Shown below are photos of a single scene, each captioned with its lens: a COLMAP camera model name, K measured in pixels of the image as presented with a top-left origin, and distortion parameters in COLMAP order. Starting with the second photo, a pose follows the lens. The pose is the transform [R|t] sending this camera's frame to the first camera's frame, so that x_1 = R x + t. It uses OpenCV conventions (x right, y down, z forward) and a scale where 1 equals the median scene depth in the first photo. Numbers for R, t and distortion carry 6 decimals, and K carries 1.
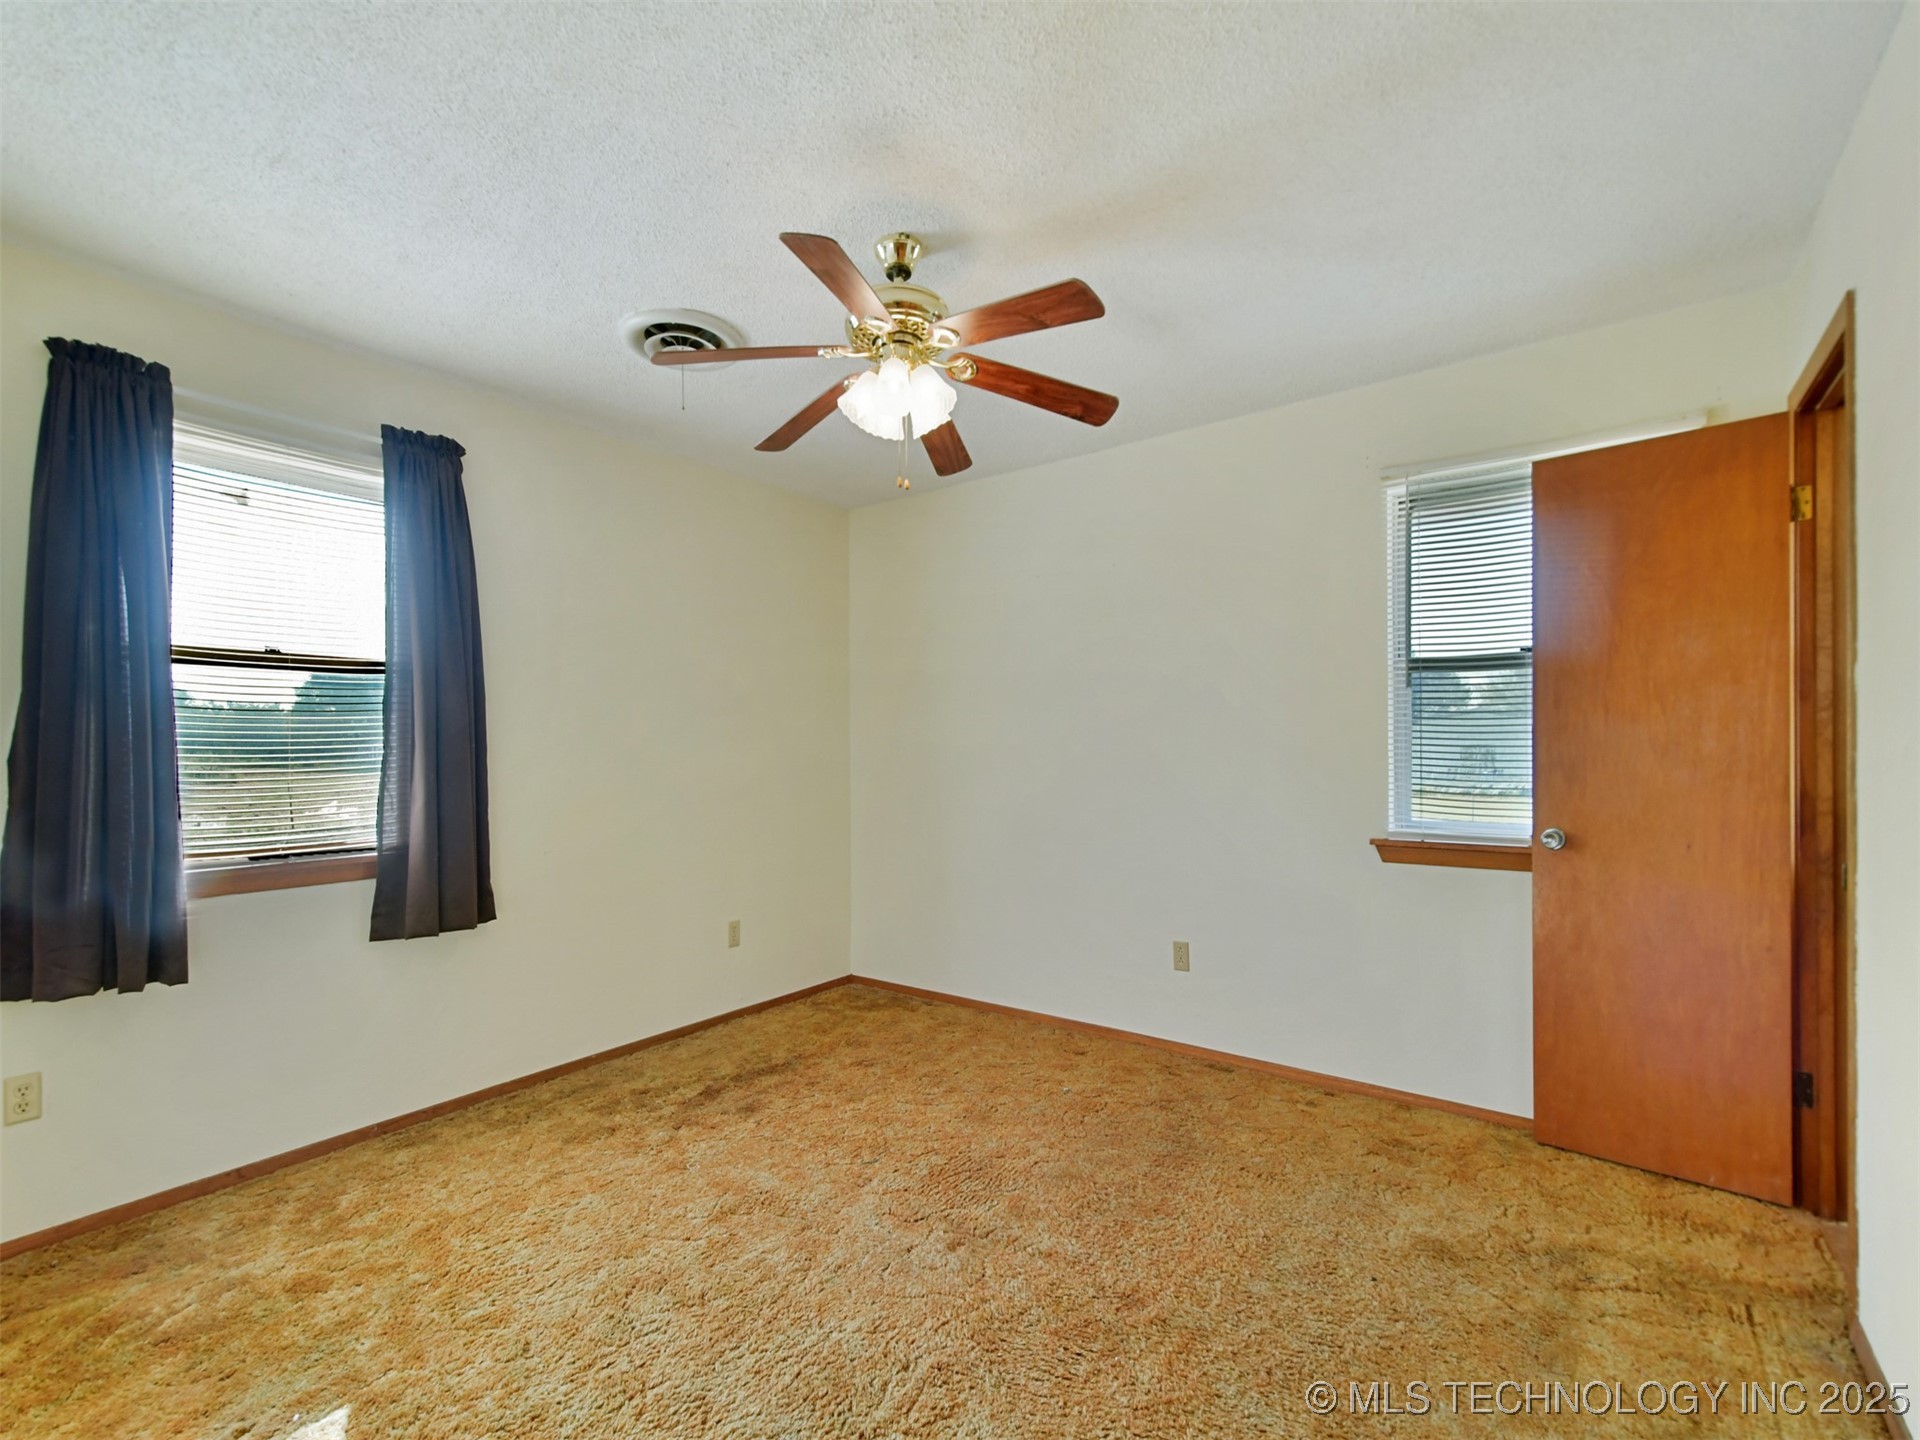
lens RADIAL K [[870.2, 0, 932.3], [0, 870.2, 762.3], [0, 0, 1]] dist [0.015513, -0.000274]
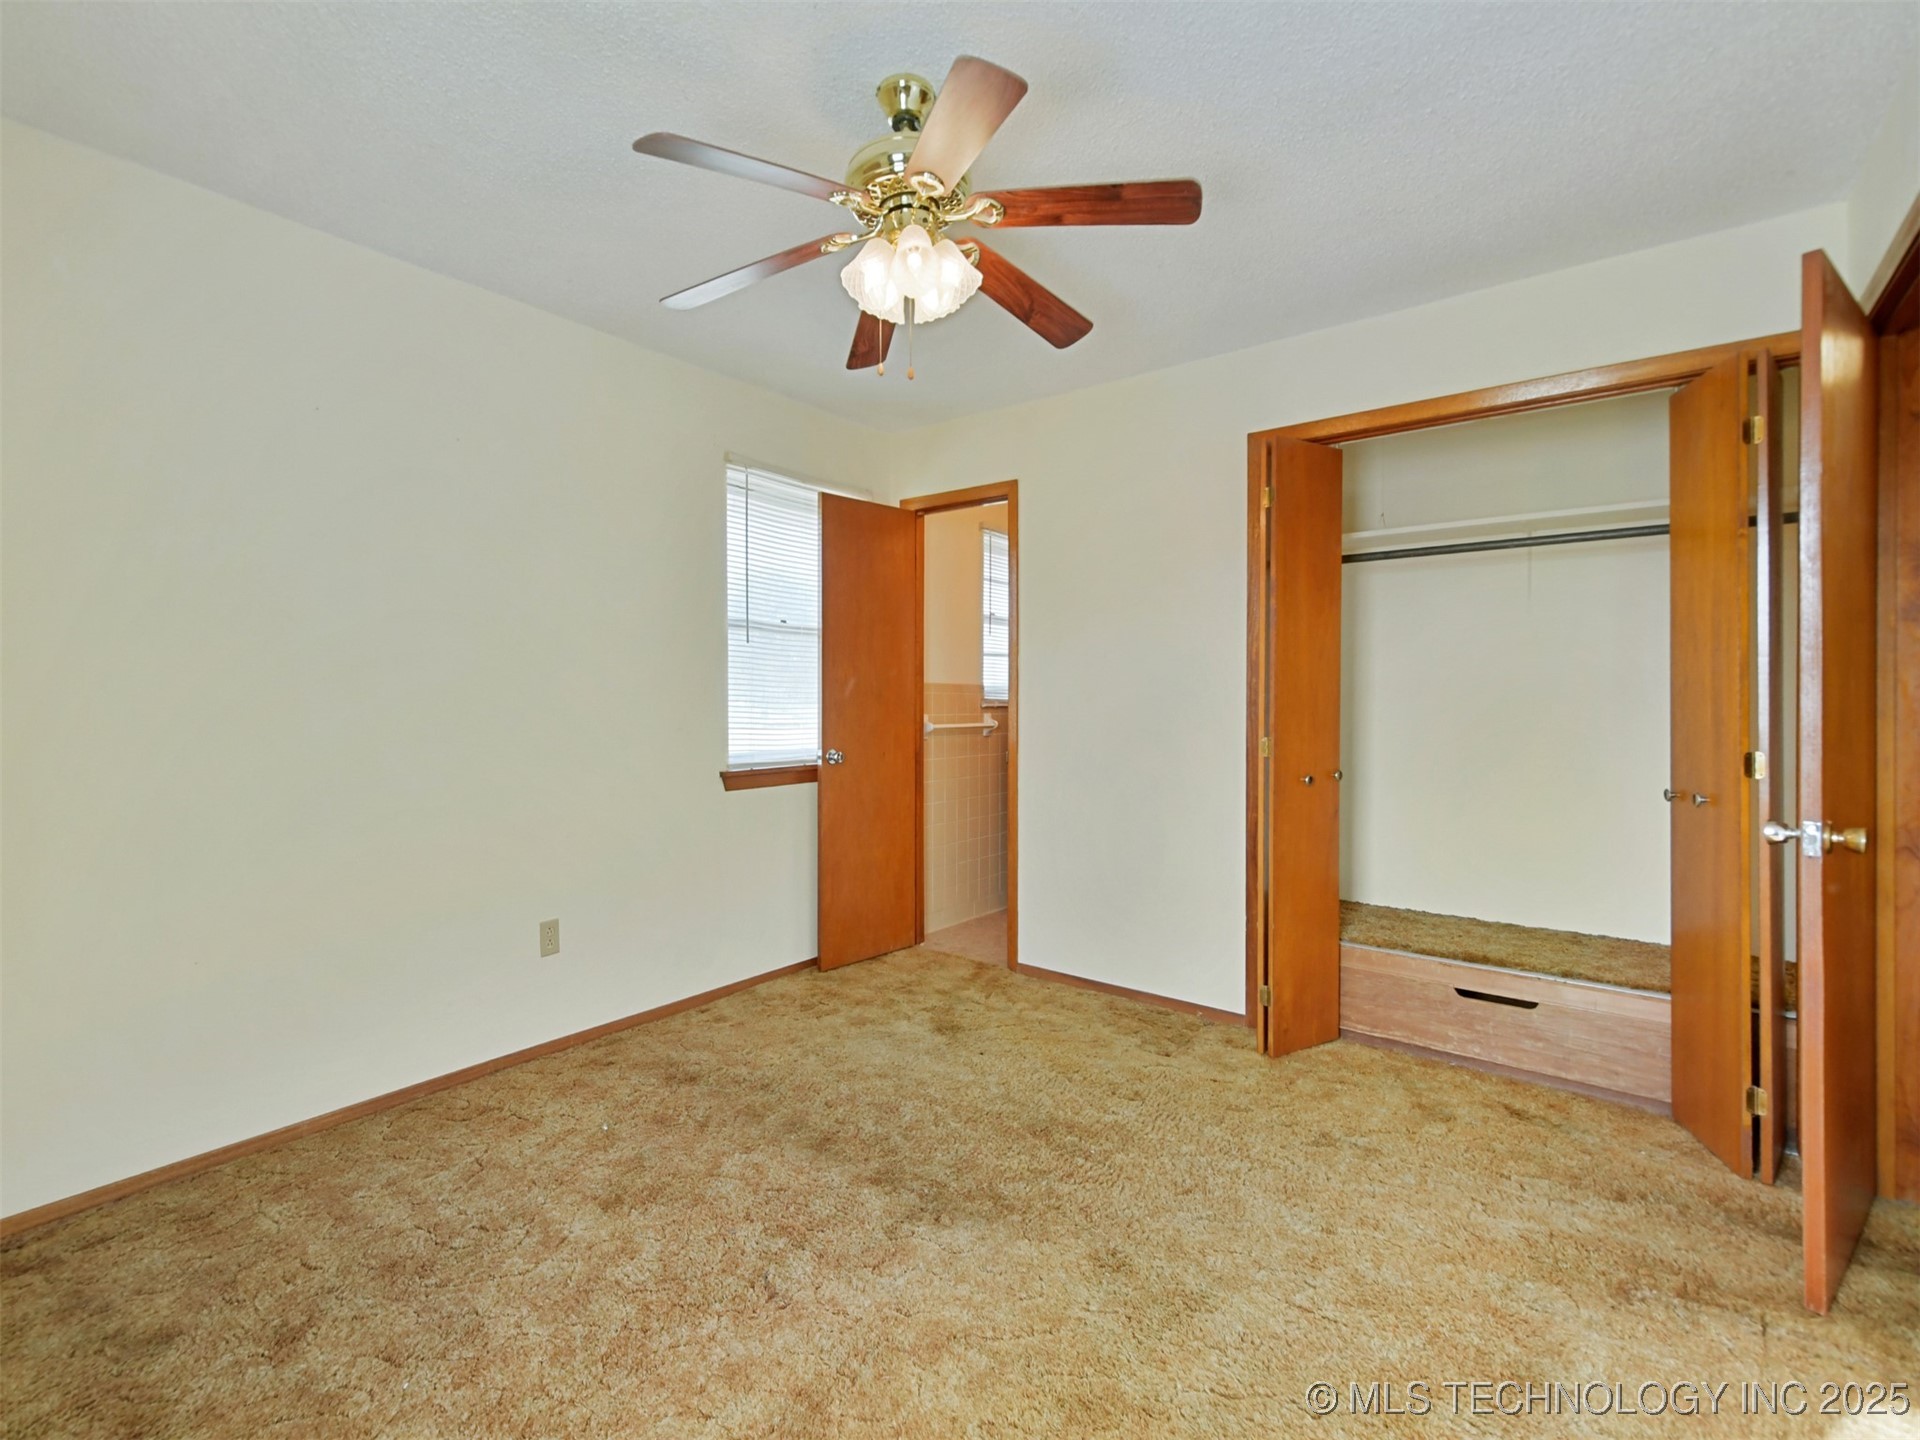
lens RADIAL K [[871.4, 0, 960.0], [0, 871.4, 720.0], [0, 0, 1]] dist [0.010734, -0.000409]
pose [[-0.008597, -0.017060, 0.999818, -0.698640], [0.011821, 0.999783, 0.017161, 0.005106], [-0.999893, 0.011966, -0.008394, 0.772375]]
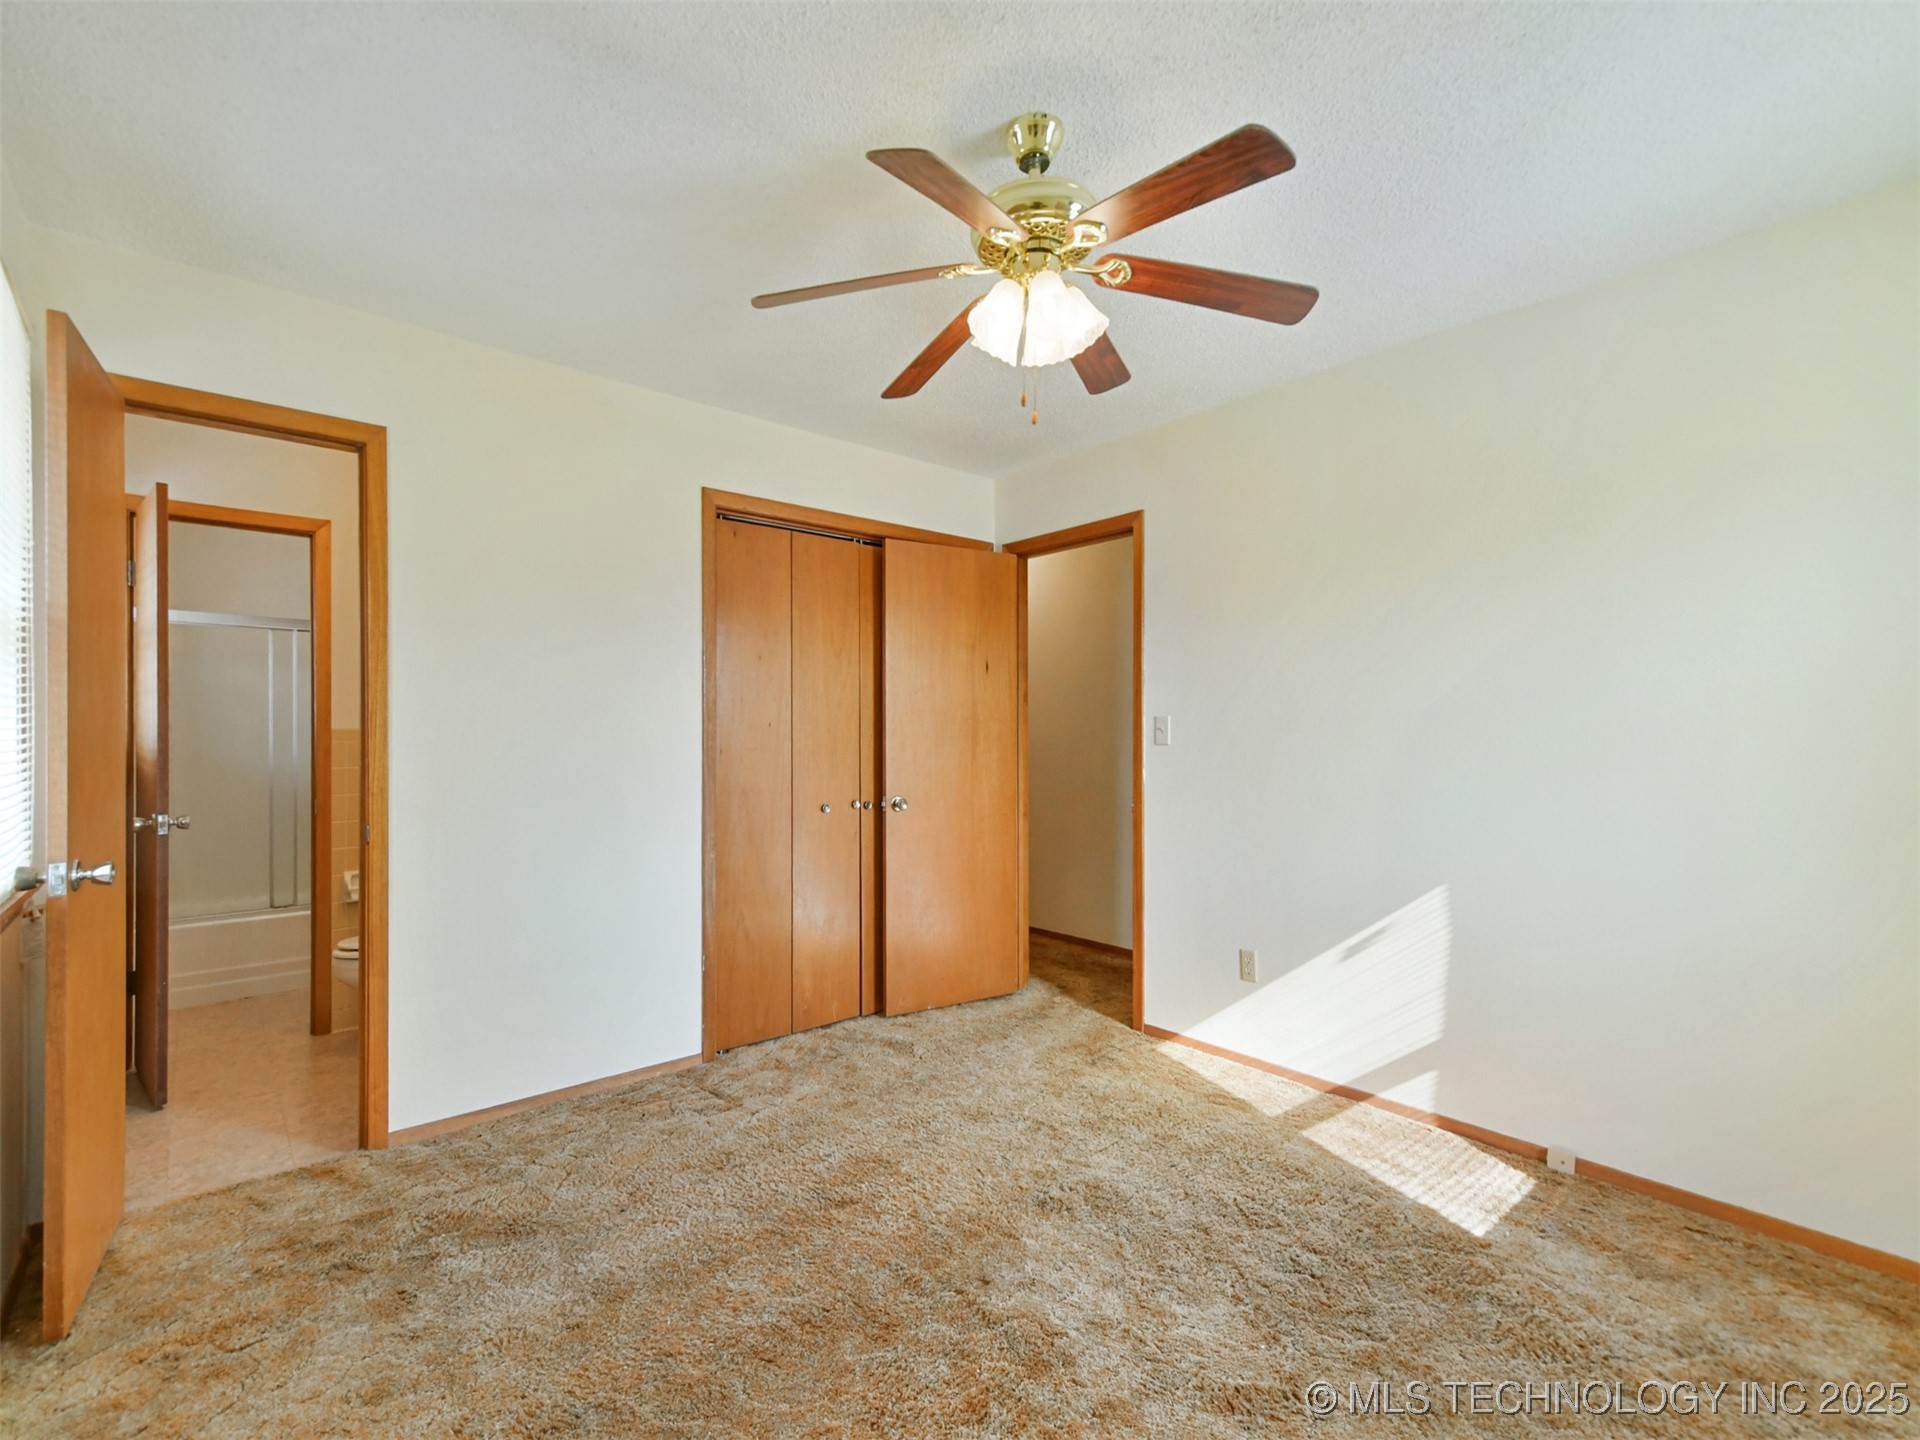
lens RADIAL K [[846.5, 0, 930.6], [0, 846.5, 749.3], [0, 0, 1]] dist [0.013498, -0.000418]
pose [[-0.976551, 0.014892, 0.214772, -0.088415], [0.020238, 0.999537, 0.022717, -0.010382], [-0.214335, 0.026531, -0.976400, 1.451441]]
